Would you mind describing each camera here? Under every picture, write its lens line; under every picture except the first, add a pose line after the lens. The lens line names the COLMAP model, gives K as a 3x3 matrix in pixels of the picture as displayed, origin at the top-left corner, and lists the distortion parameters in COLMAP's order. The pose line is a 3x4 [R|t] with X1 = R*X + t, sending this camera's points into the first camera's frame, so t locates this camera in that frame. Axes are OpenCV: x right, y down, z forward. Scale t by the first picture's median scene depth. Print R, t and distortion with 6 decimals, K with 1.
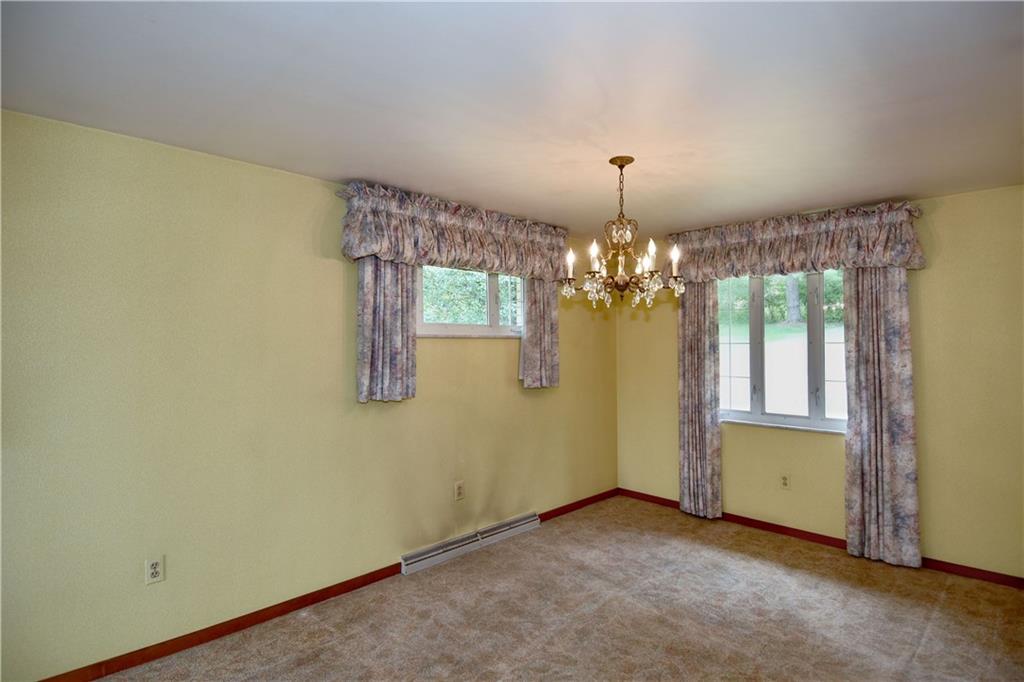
lens RADIAL K [[538.4, 0, 537.3], [0, 538.4, 338.0], [0, 0, 1]] dist [0.018230, -0.000462]
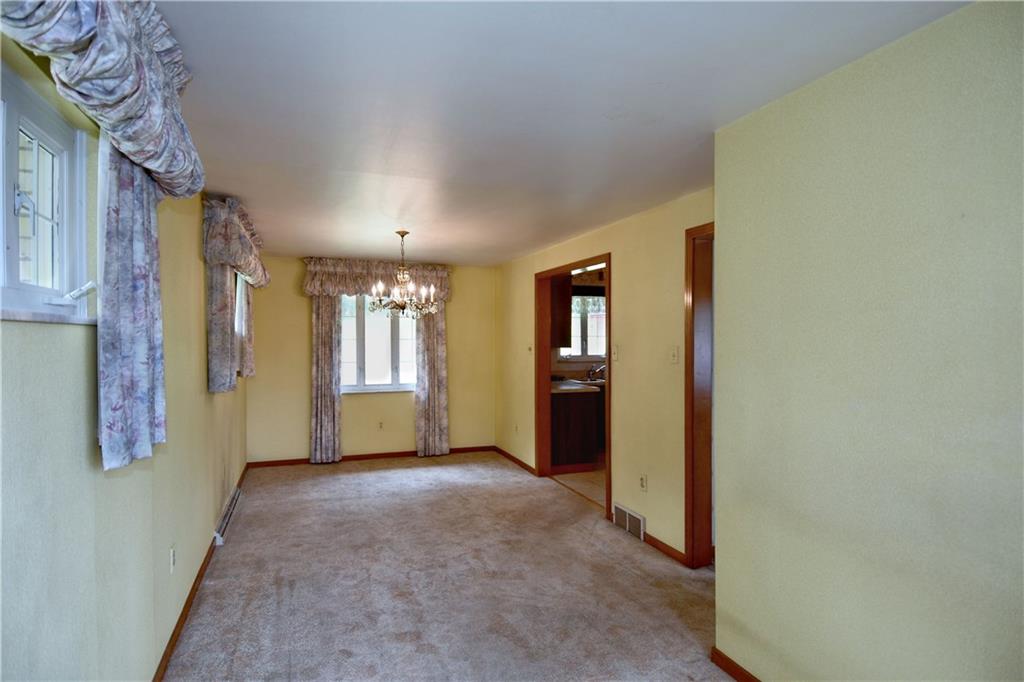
lens RADIAL K [[538.4, 0, 537.3], [0, 538.4, 338.0], [0, 0, 1]] dist [0.018230, -0.000462]
pose [[0.375951, 0.003158, 0.926634, -0.941331], [-0.015178, 0.999881, 0.002750, -0.006303], [-0.926515, -0.015098, 0.375954, -0.027196]]
